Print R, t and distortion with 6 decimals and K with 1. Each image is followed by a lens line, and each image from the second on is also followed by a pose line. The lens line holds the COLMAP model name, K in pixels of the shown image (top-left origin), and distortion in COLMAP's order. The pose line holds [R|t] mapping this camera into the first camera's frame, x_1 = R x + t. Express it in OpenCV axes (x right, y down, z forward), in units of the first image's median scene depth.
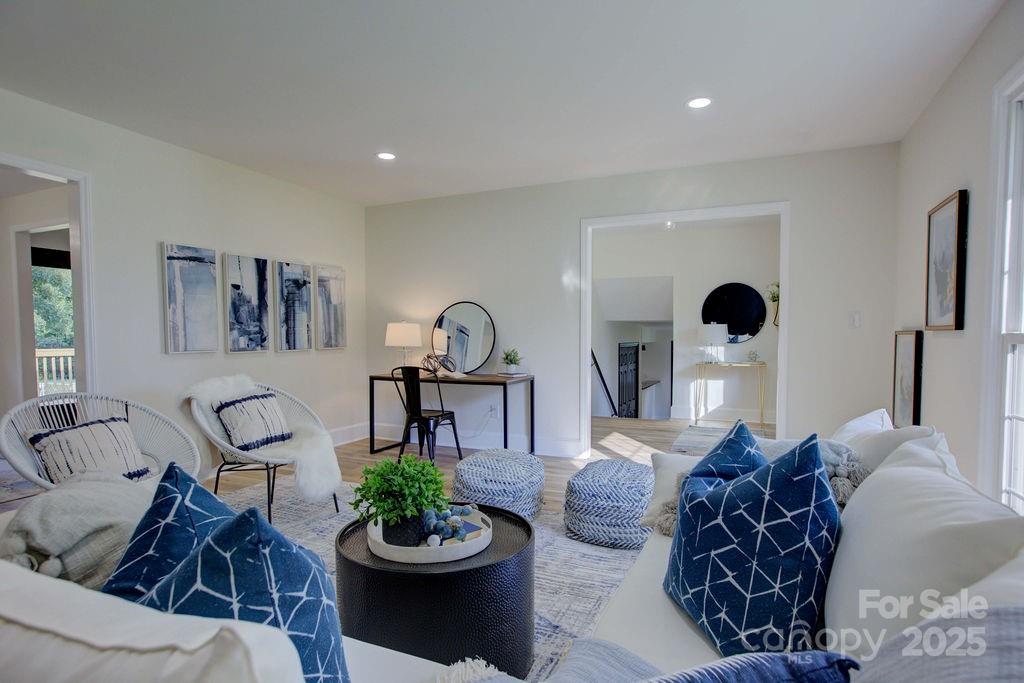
lens RADIAL K [[562.6, 0, 508.2], [0, 562.6, 358.4], [0, 0, 1]] dist [-0.050574, 0.033299]
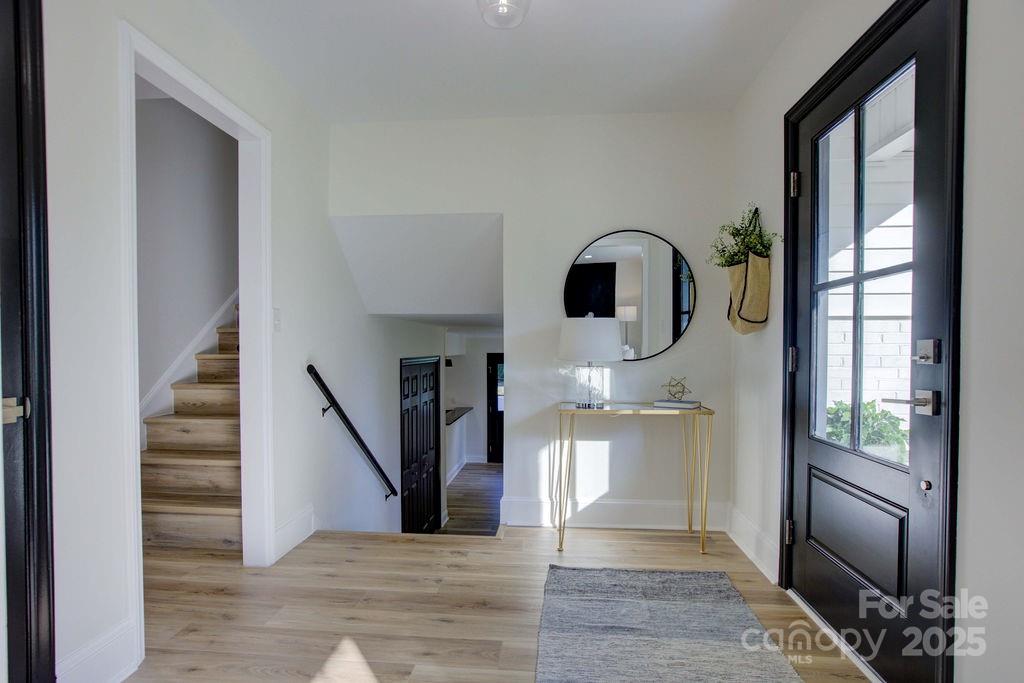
lens RADIAL K [[560.0, 0, 488.0], [0, 560.0, 355.0], [0, 0, 1]] dist [-0.042021, 0.023666]
pose [[0.956465, -0.000228, 0.291847, 0.155420], [0.007286, 0.999707, -0.023098, -0.021796], [-0.291756, 0.024219, 0.956186, 0.588140]]
